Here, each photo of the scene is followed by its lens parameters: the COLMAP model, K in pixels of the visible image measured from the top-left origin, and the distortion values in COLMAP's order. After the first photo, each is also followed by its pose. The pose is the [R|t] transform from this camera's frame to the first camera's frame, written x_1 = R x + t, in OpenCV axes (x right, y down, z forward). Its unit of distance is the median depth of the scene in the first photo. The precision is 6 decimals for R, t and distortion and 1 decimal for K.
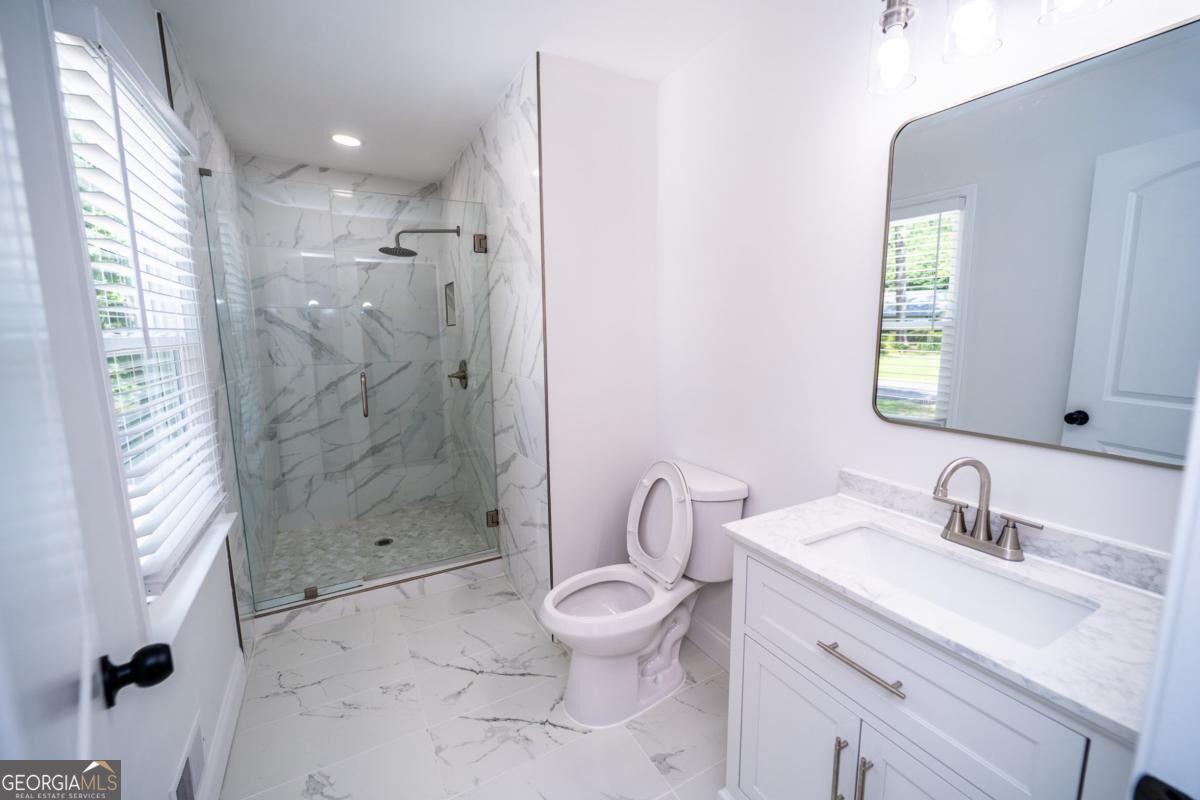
lens RADIAL K [[481.7, 0, 600.5], [0, 481.7, 397.8], [0, 0, 1]] dist [0.001955, -0.000523]
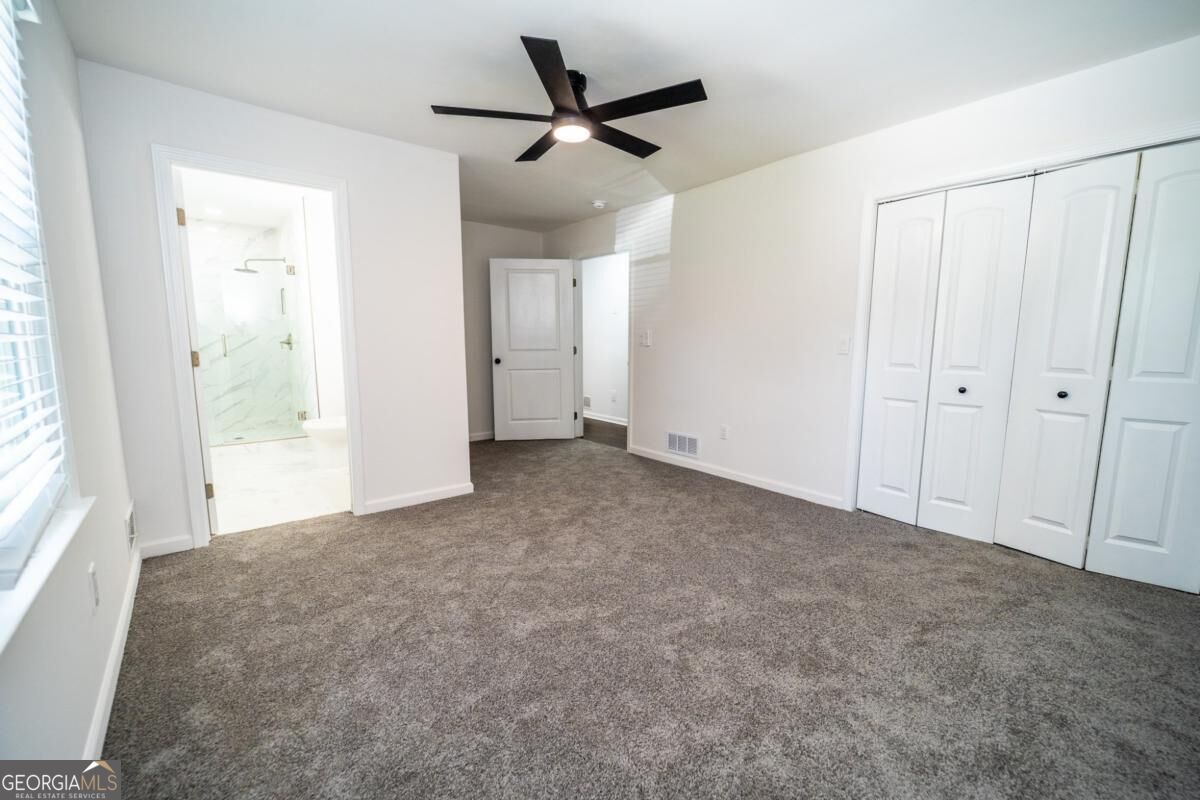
lens RADIAL K [[503.2, 0, 600.0], [0, 503.2, 400.0], [0, 0, 1]] dist [-0.002582, -0.000426]
pose [[0.984579, -0.007752, 0.174769, 0.509844], [0.008723, 0.999950, -0.004787, 0.184647], [-0.174723, 0.006238, 0.984598, -0.997539]]
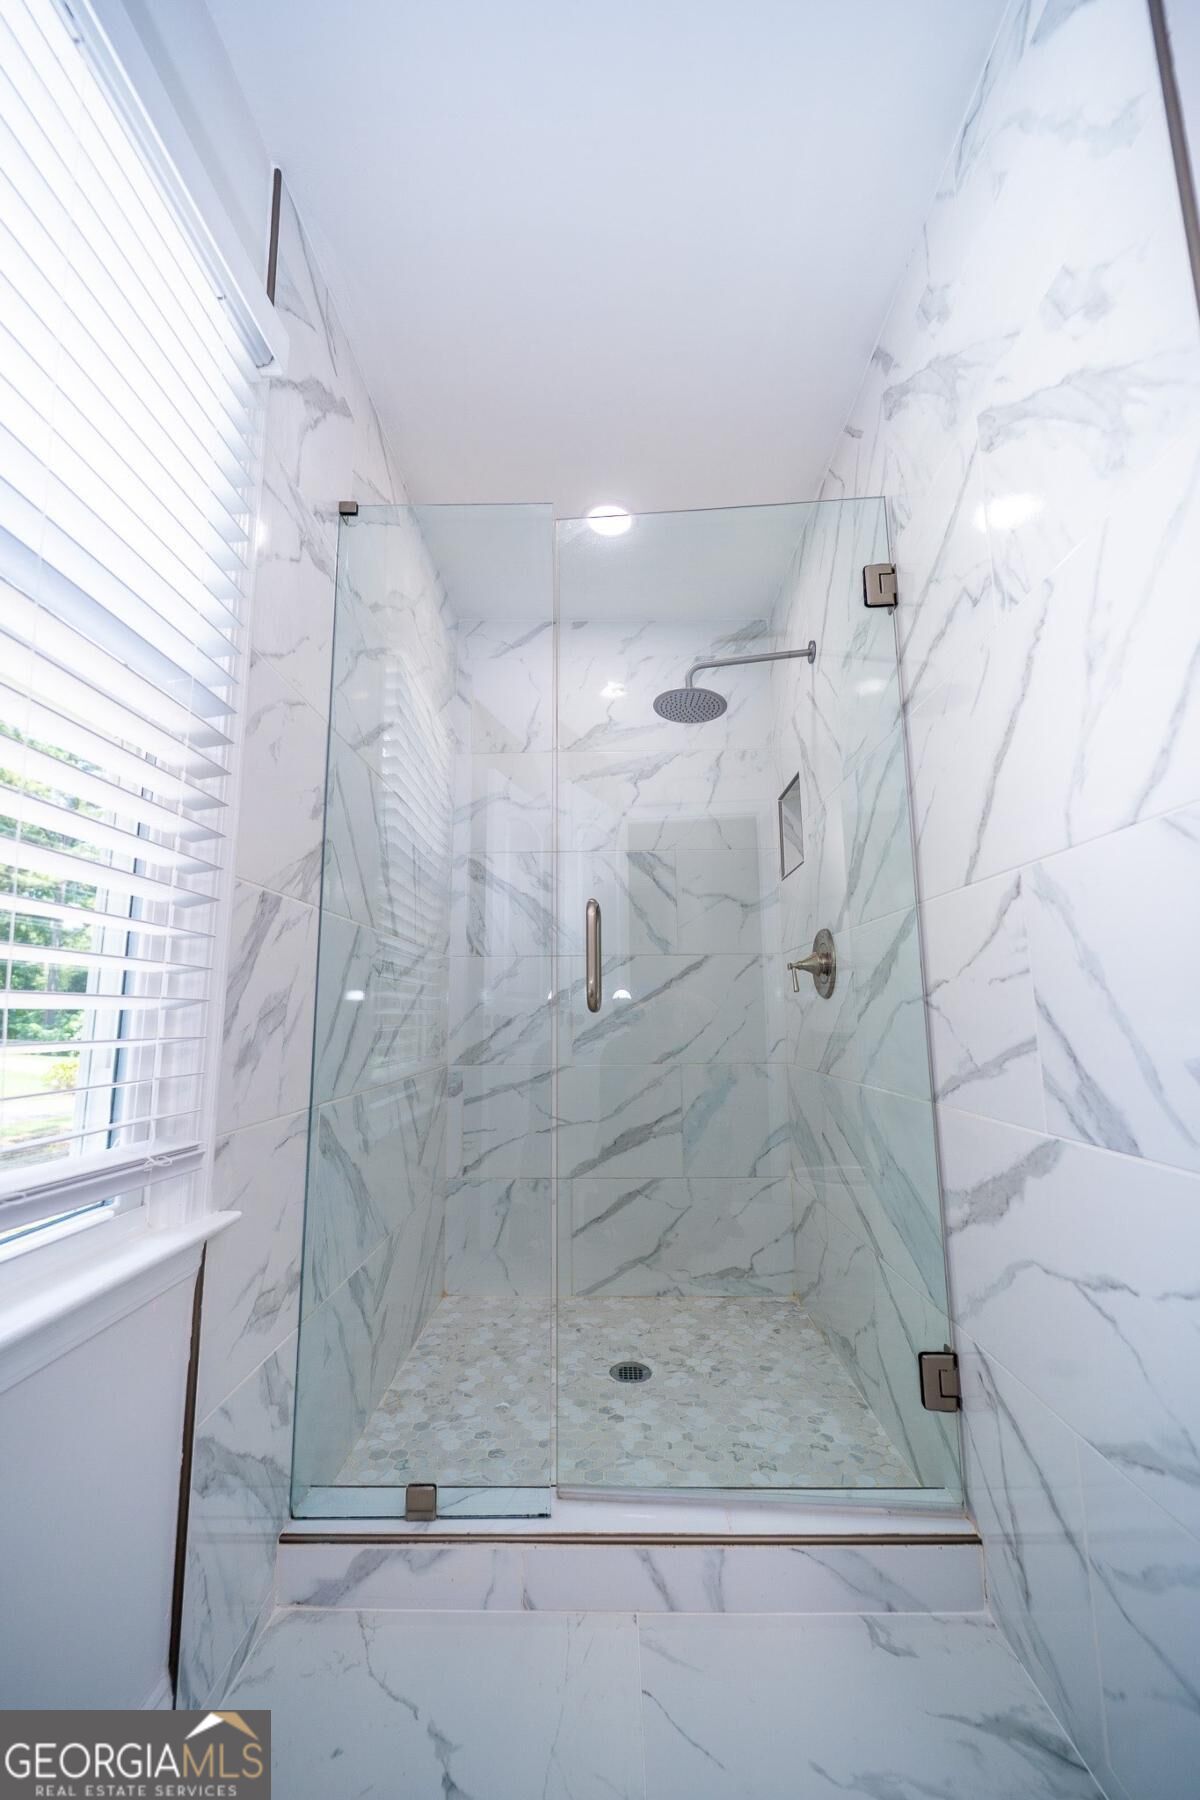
lens RADIAL K [[754.7, 0, 598.0], [0, 754.7, 884.3], [0, 0, 1]] dist [-0.002582, -0.000426]
pose [[0.867729, -0.073580, -0.491560, -0.131637], [-0.070966, 0.960508, -0.269049, 0.078594], [0.491945, 0.268346, 0.828240, 0.351992]]
